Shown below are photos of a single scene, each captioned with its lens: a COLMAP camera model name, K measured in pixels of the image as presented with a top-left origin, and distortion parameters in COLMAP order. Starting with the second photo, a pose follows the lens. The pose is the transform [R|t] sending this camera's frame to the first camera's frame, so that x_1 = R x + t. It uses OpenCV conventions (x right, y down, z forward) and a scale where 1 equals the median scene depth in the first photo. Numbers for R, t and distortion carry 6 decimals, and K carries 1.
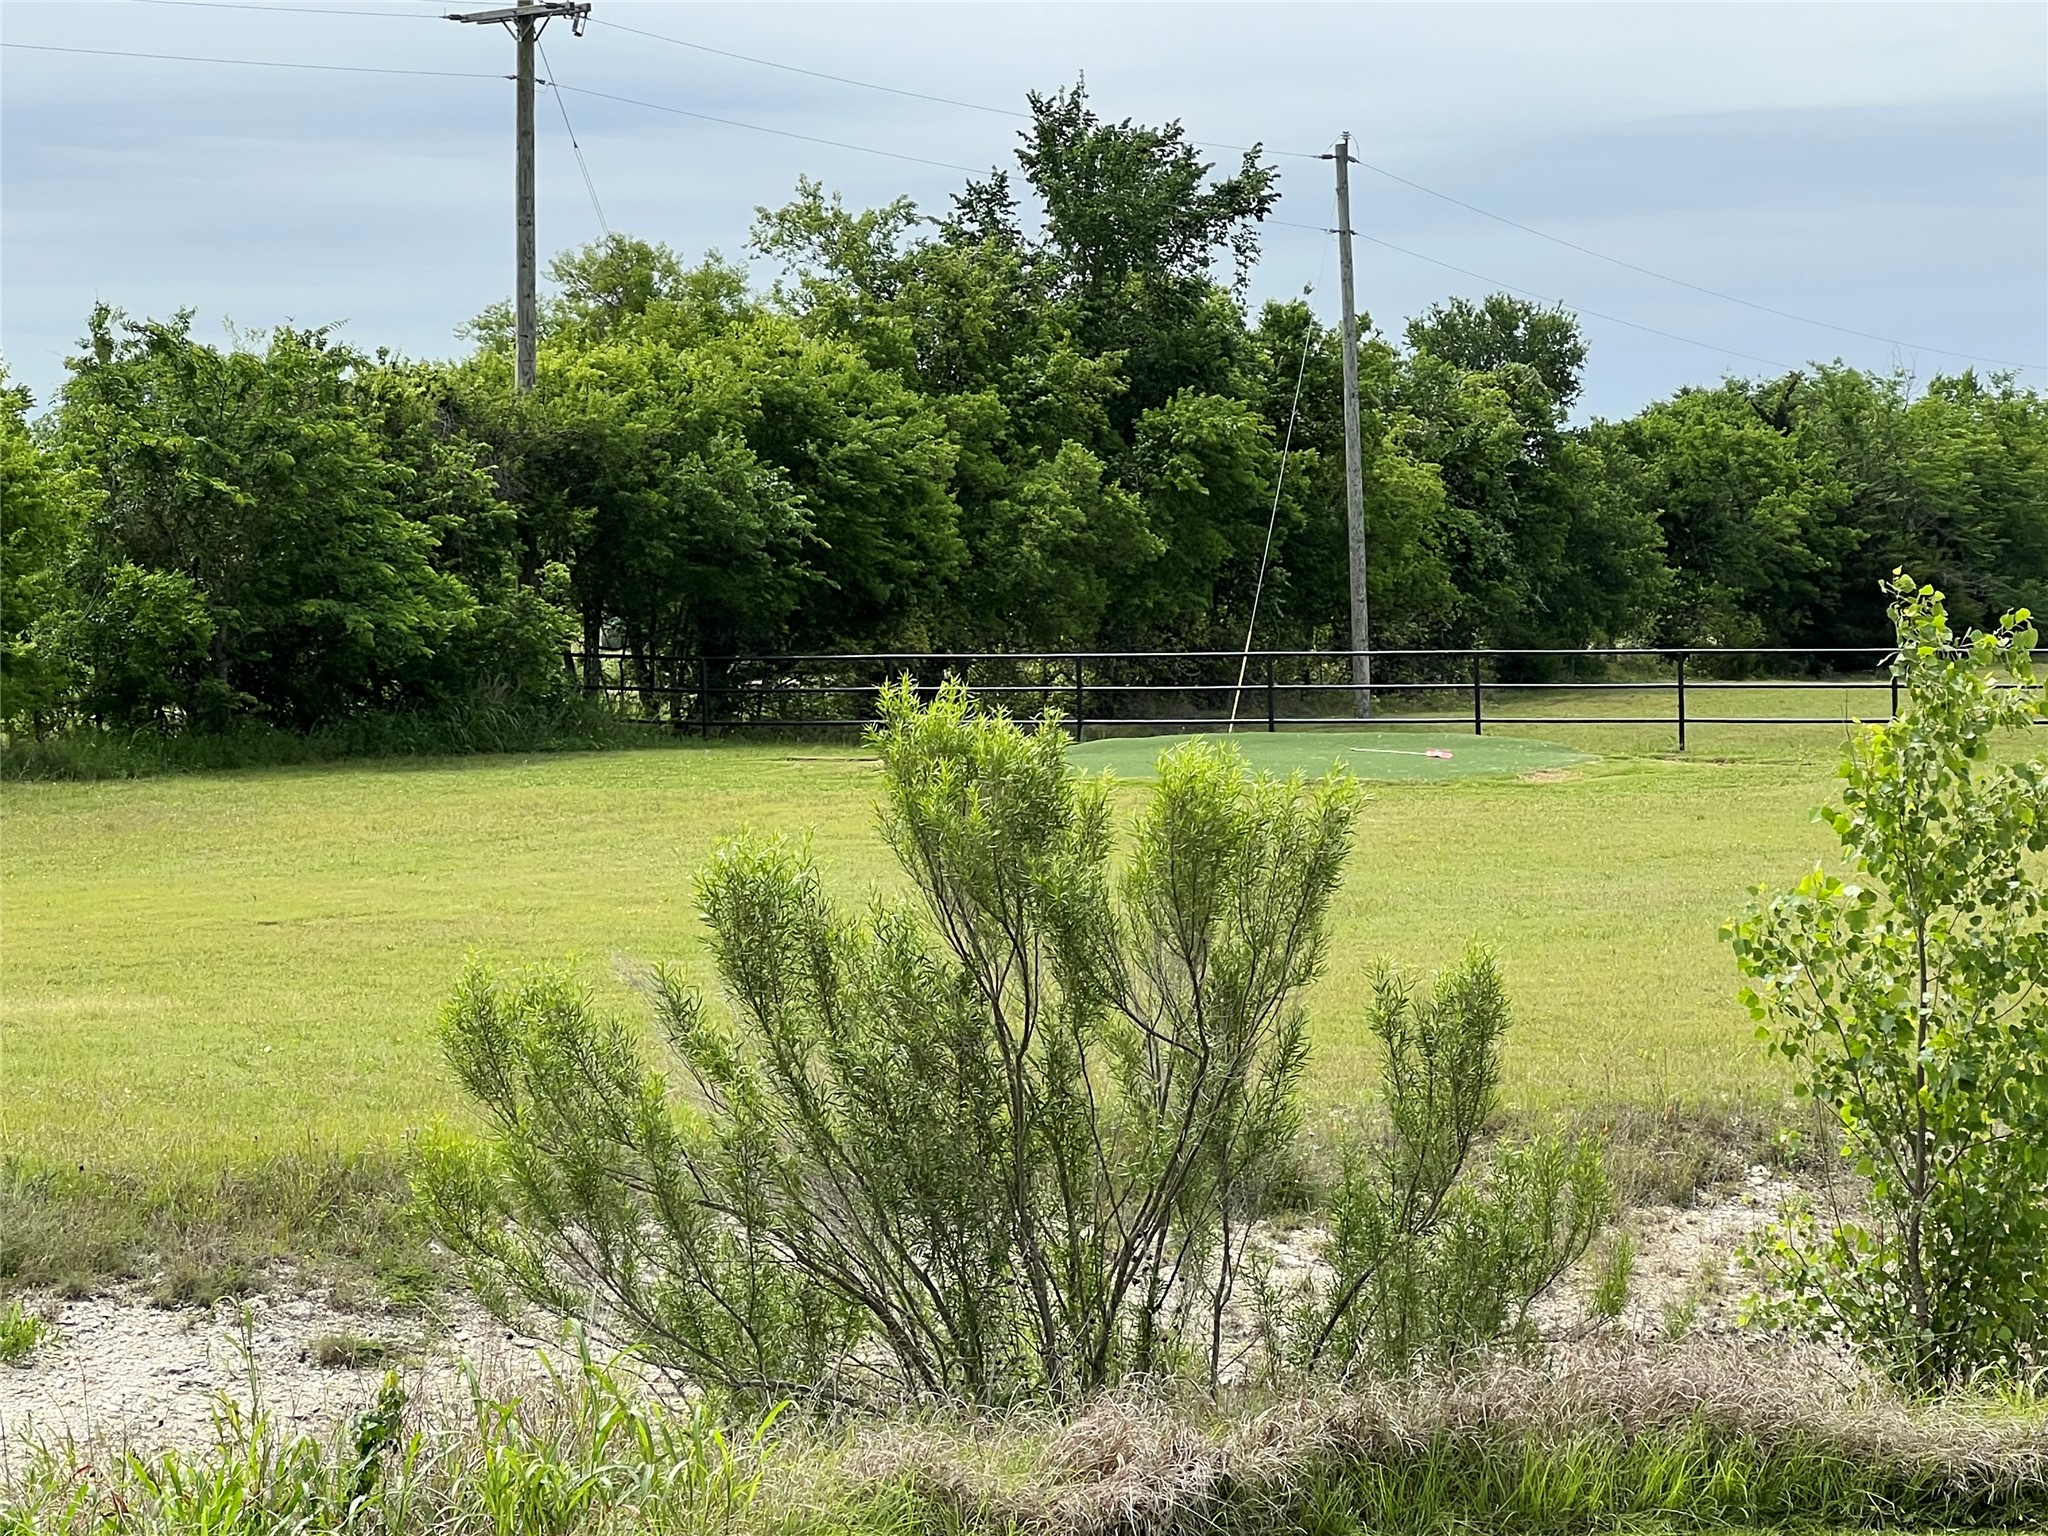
lens RADIAL K [[6111.1, 0, 1024.0], [0, 6111.1, 768.0], [0, 0, 1]] dist [-0.541030, 17.429610]
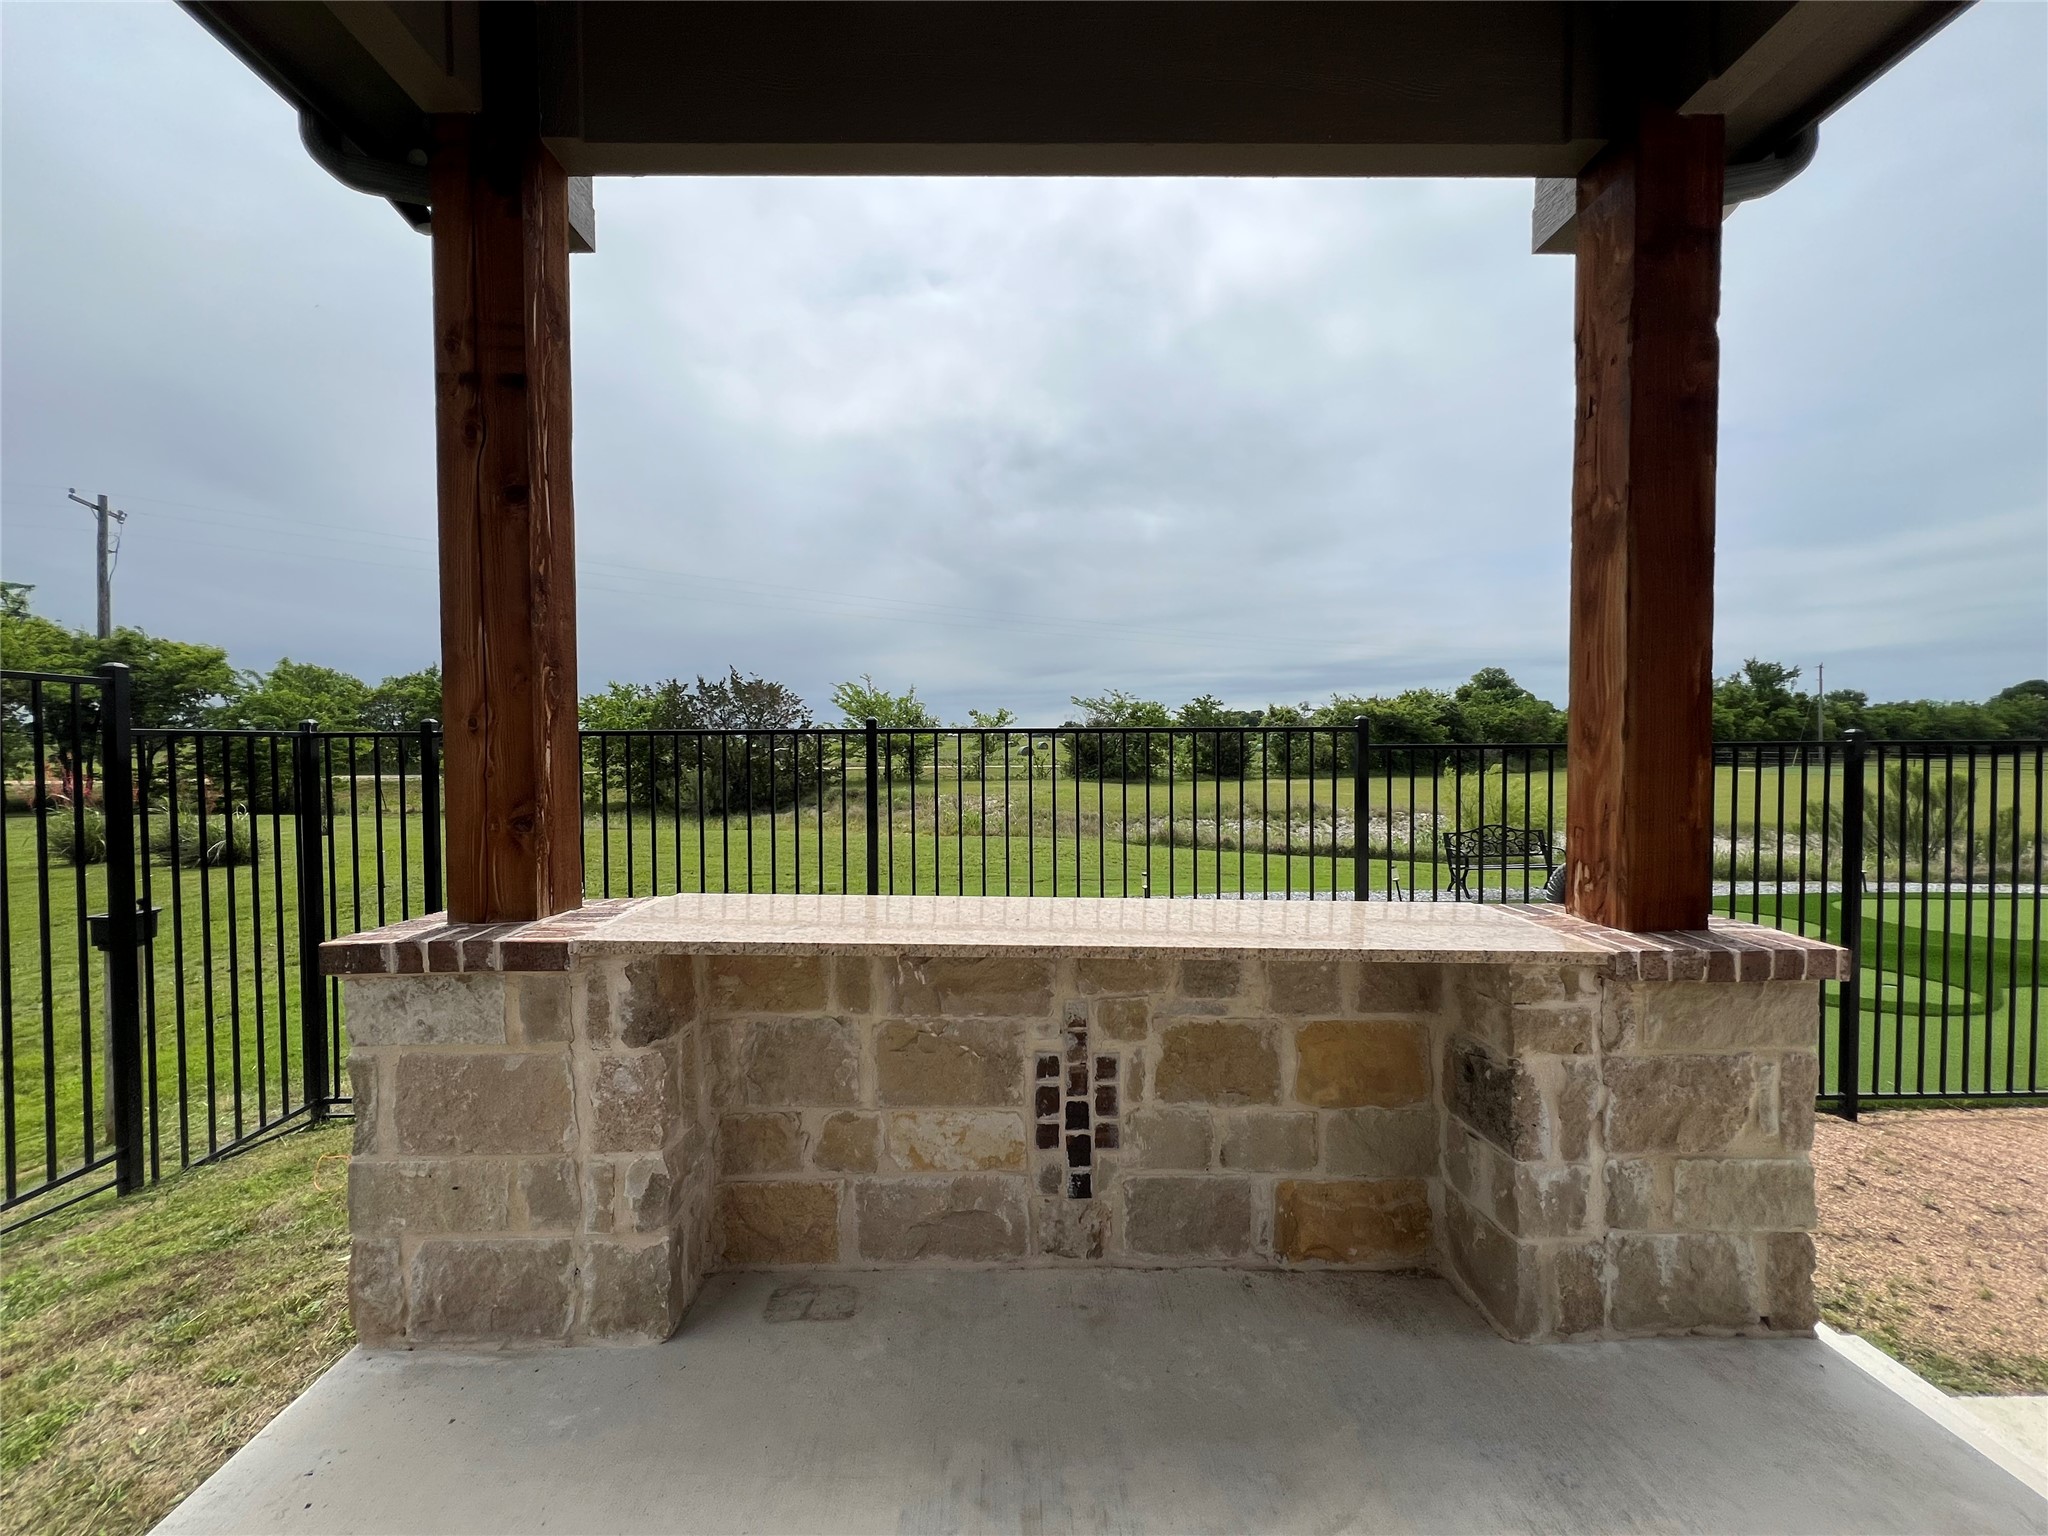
lens RADIAL K [[823.3, 0, 1021.1], [0, 823.3, 767.6], [0, 0, 1]] dist [0.002182, 0.000055]
pose [[0.778573, 0.030301, -0.626823, -0.054440], [-0.025314, 0.999537, 0.016876, 0.001595], [0.627044, 0.002728, 0.778979, -0.103911]]
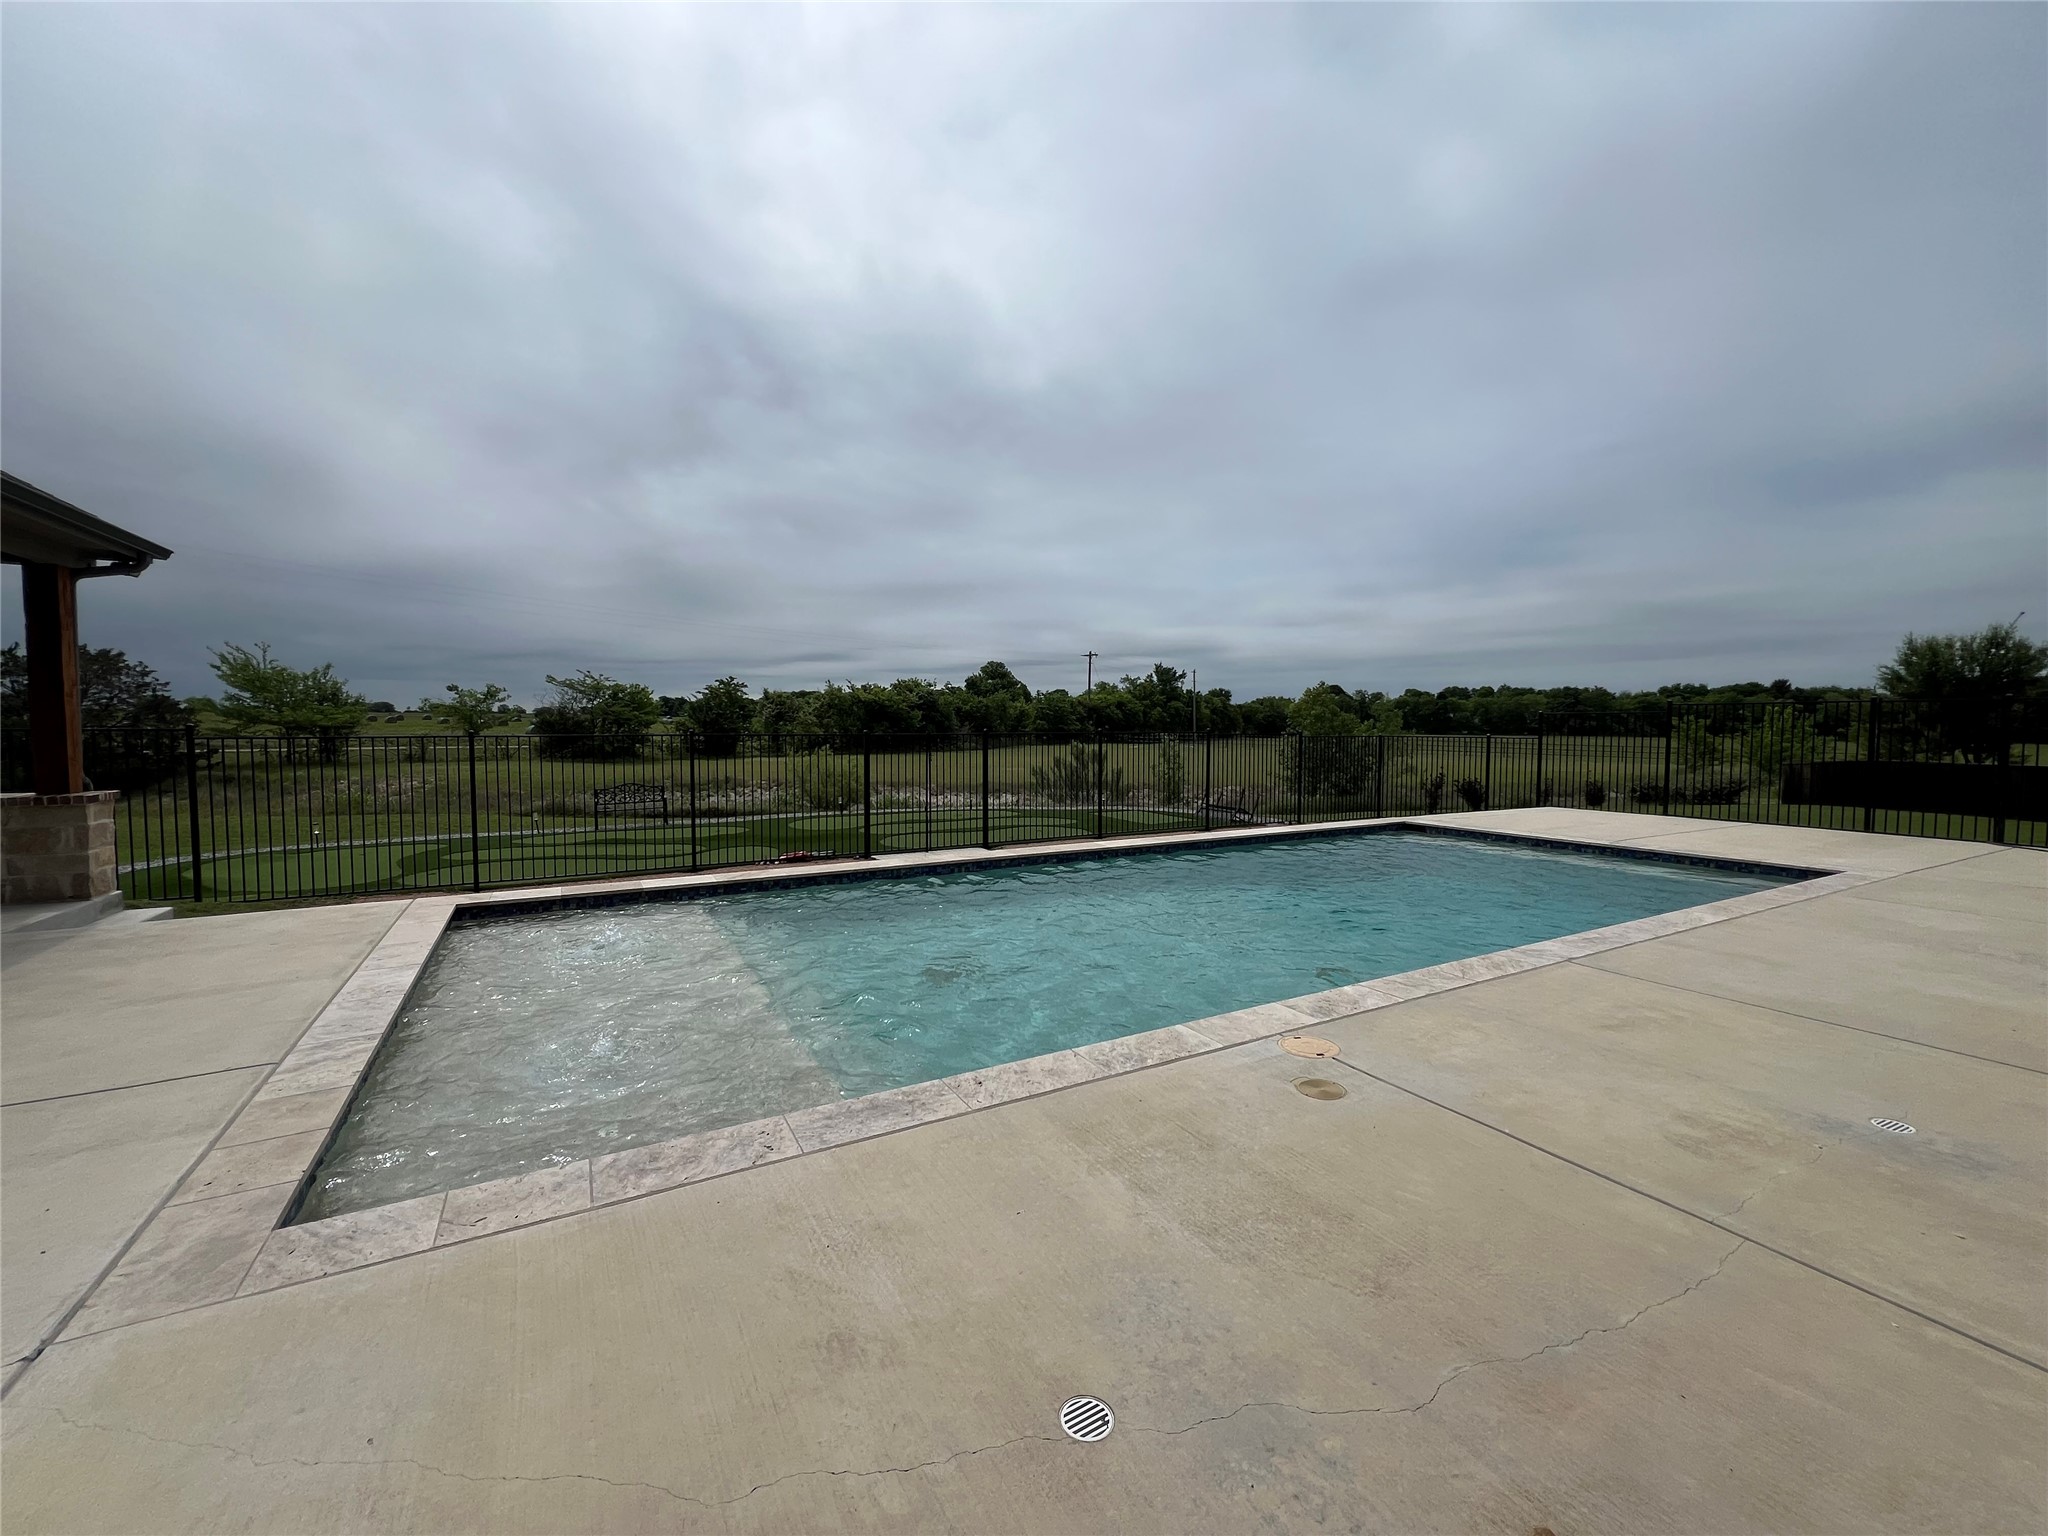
lens RADIAL K [[816.6, 0, 1023.6], [0, 816.6, 767.3], [0, 0, 1]] dist [0.000234, -0.000246]
pose [[0.981917, 0.031178, -0.186727, 0.044431], [-0.025780, 0.999179, 0.031268, -0.002396], [0.187548, -0.025889, 0.981914, -0.129241]]
